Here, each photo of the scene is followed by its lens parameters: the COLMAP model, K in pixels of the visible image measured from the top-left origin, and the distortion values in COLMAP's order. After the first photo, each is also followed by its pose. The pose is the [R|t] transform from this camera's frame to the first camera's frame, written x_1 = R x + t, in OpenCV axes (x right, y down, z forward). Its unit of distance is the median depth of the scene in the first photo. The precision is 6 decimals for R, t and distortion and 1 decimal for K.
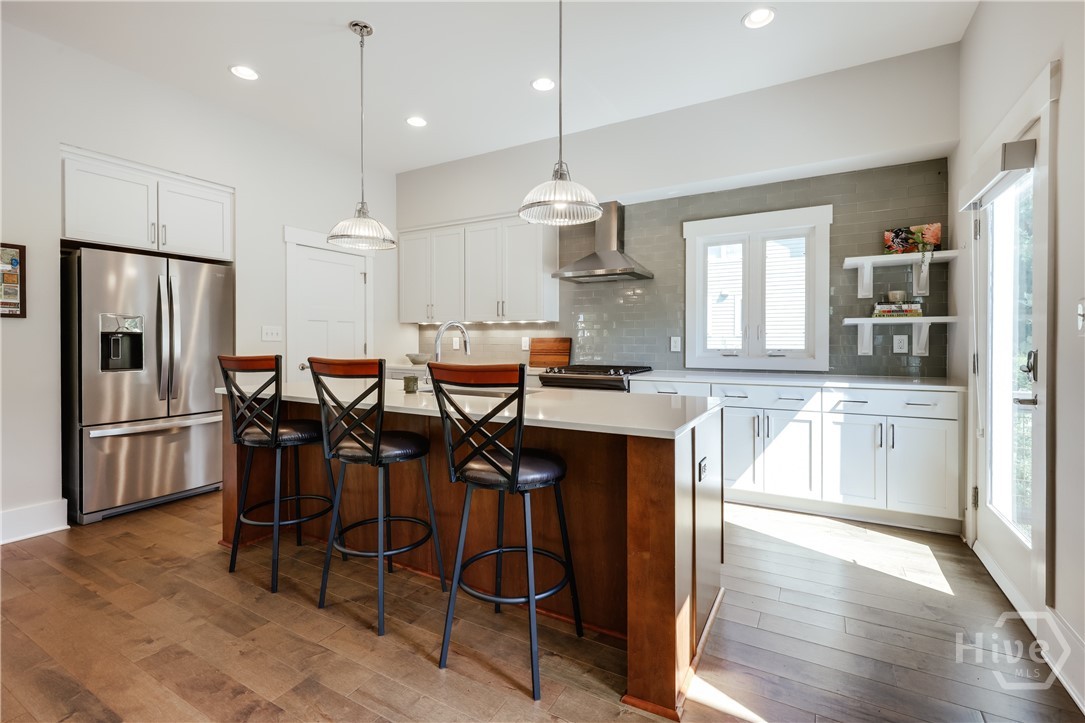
lens RADIAL K [[462.4, 0, 544.2], [0, 462.4, 345.2], [0, 0, 1]] dist [-0.000402, -0.000389]
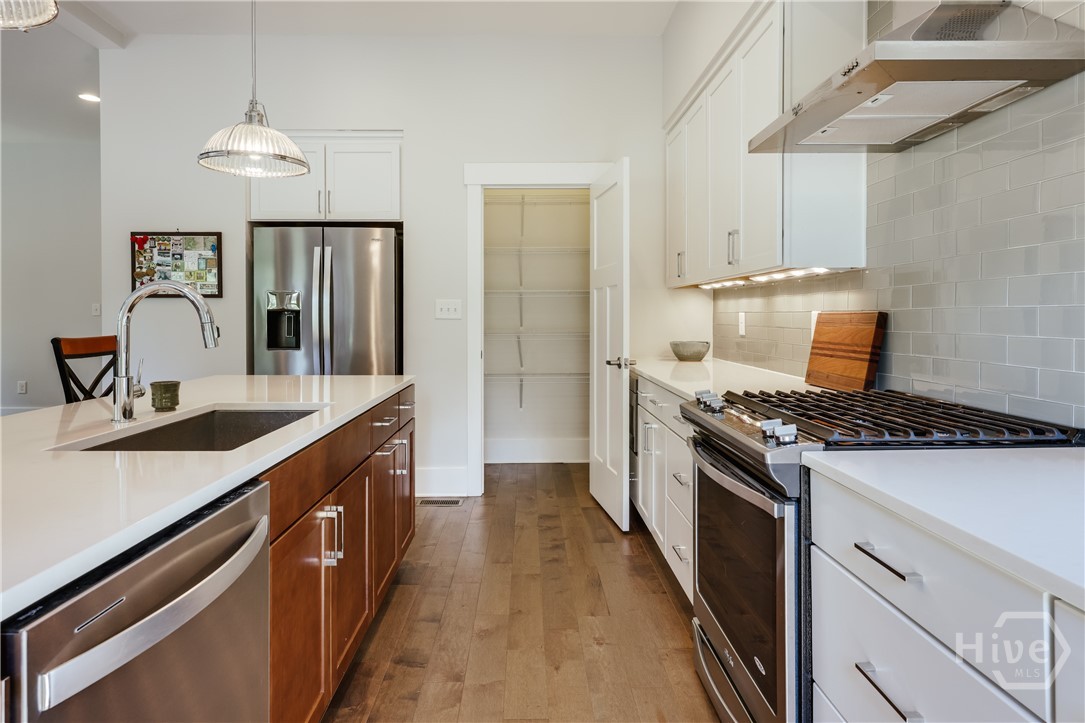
lens RADIAL K [[618.8, 0, 542.8], [0, 618.8, 321.0], [0, 0, 1]] dist [-0.000099, -0.000160]
pose [[0.518629, 0.006172, -0.854977, 0.426562], [-0.007788, 0.999967, 0.002495, -0.010801], [0.854964, 0.005365, 0.518660, 0.713836]]
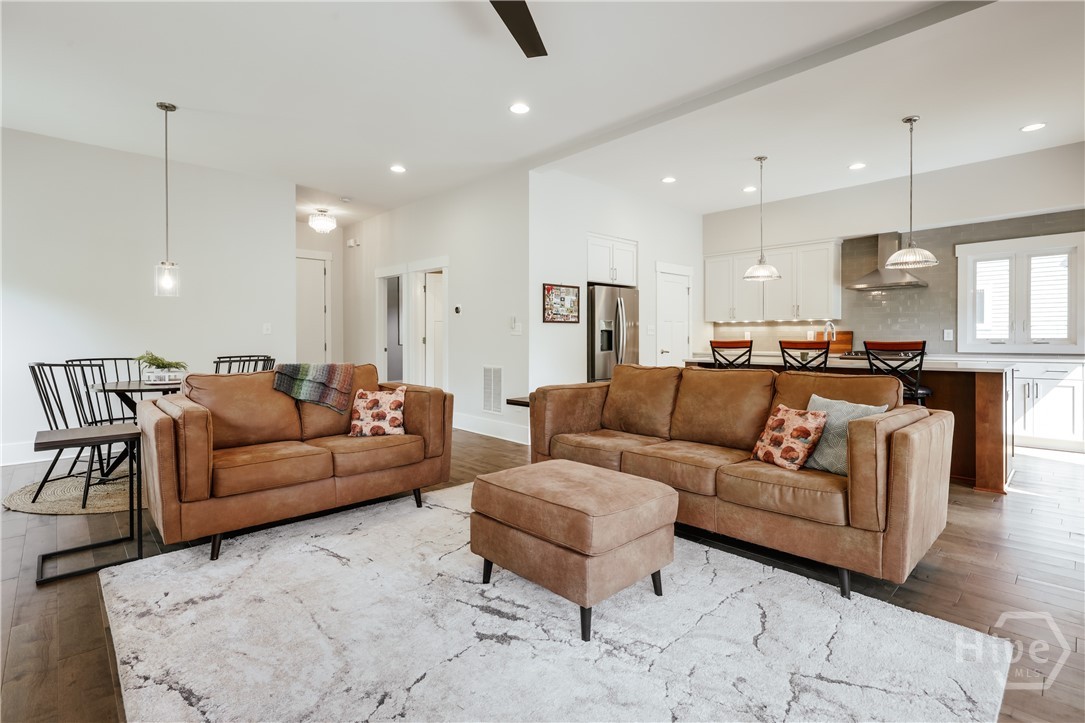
lens RADIAL K [[510.3, 0, 547.1], [0, 510.3, 341.7], [0, 0, 1]] dist [0.001025, 0.000164]
pose [[0.963323, -0.003885, -0.268317, -0.537896], [0.003726, 0.999992, -0.001103, 0.017593], [0.268319, 0.000063, 0.963330, -0.908667]]
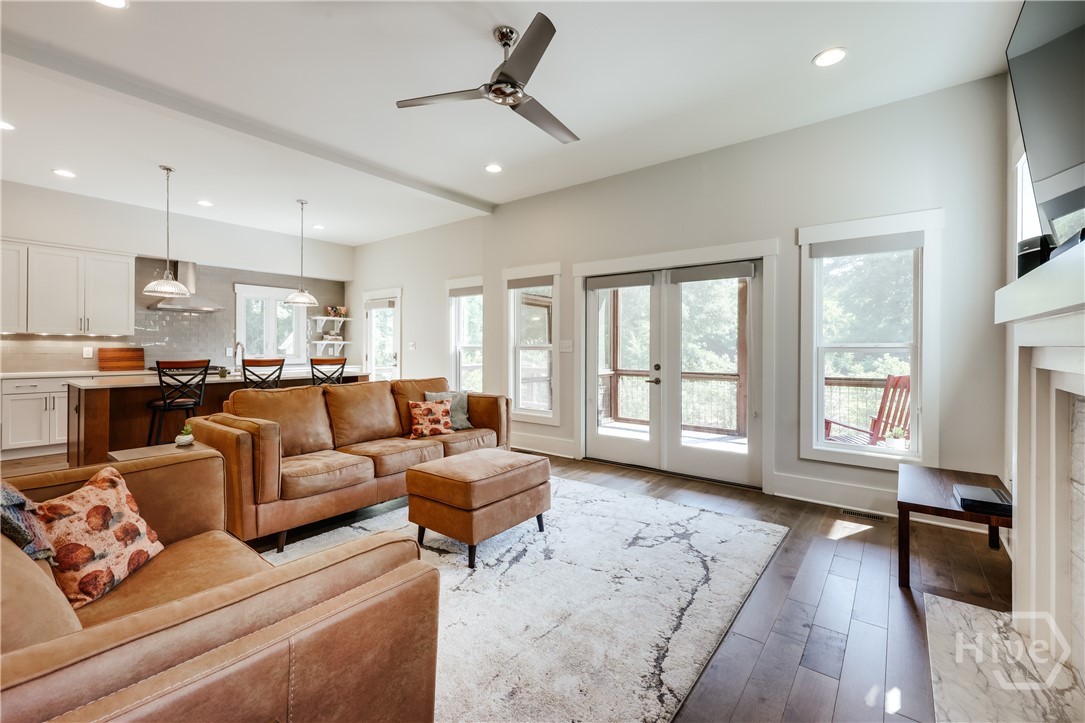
lens RADIAL K [[462.4, 0, 544.2], [0, 462.4, 345.2], [0, 0, 1]] dist [-0.000402, -0.000389]
pose [[0.141194, 0.005428, 0.989967, -1.514345], [0.013523, 0.999881, -0.007411, -0.002900], [-0.989890, 0.014434, 0.141103, -0.491997]]
